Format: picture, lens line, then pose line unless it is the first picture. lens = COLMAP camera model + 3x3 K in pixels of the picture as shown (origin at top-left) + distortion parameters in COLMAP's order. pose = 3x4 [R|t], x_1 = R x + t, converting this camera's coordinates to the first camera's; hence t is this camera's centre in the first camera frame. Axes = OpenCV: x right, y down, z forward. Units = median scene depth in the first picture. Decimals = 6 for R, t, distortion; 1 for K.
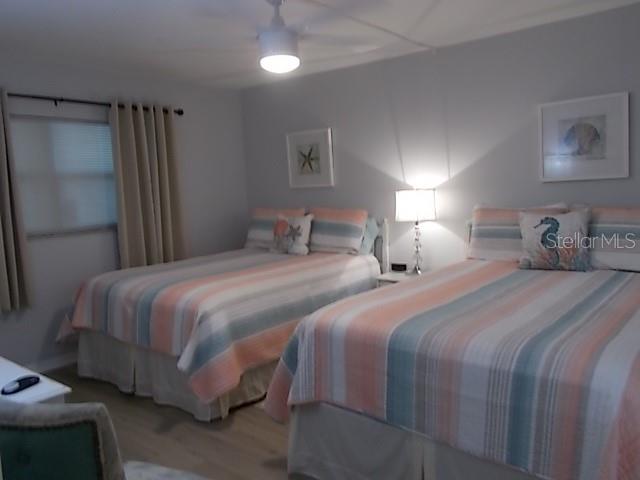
lens RADIAL K [[507.2, 0, 317.5], [0, 507.2, 230.5], [0, 0, 1]] dist [0.041875, -0.016440]
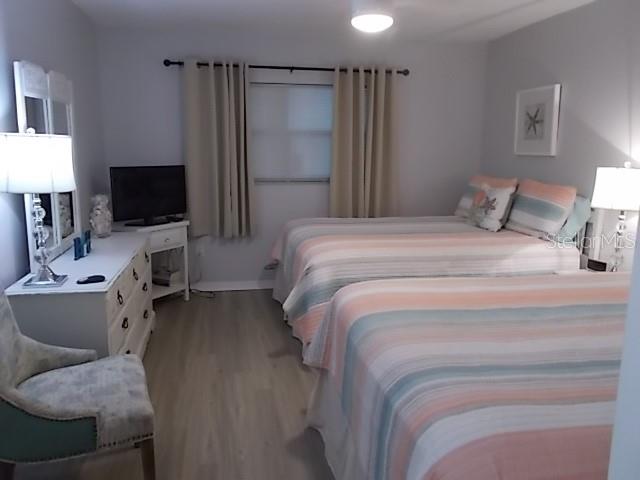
lens RADIAL K [[507.2, 0, 317.5], [0, 507.2, 230.5], [0, 0, 1]] dist [0.041875, -0.016440]
pose [[0.762501, 0.158271, -0.627329, 0.301105], [-0.102845, 0.986939, 0.123994, -0.032289], [0.638760, -0.030028, 0.768820, 0.111324]]
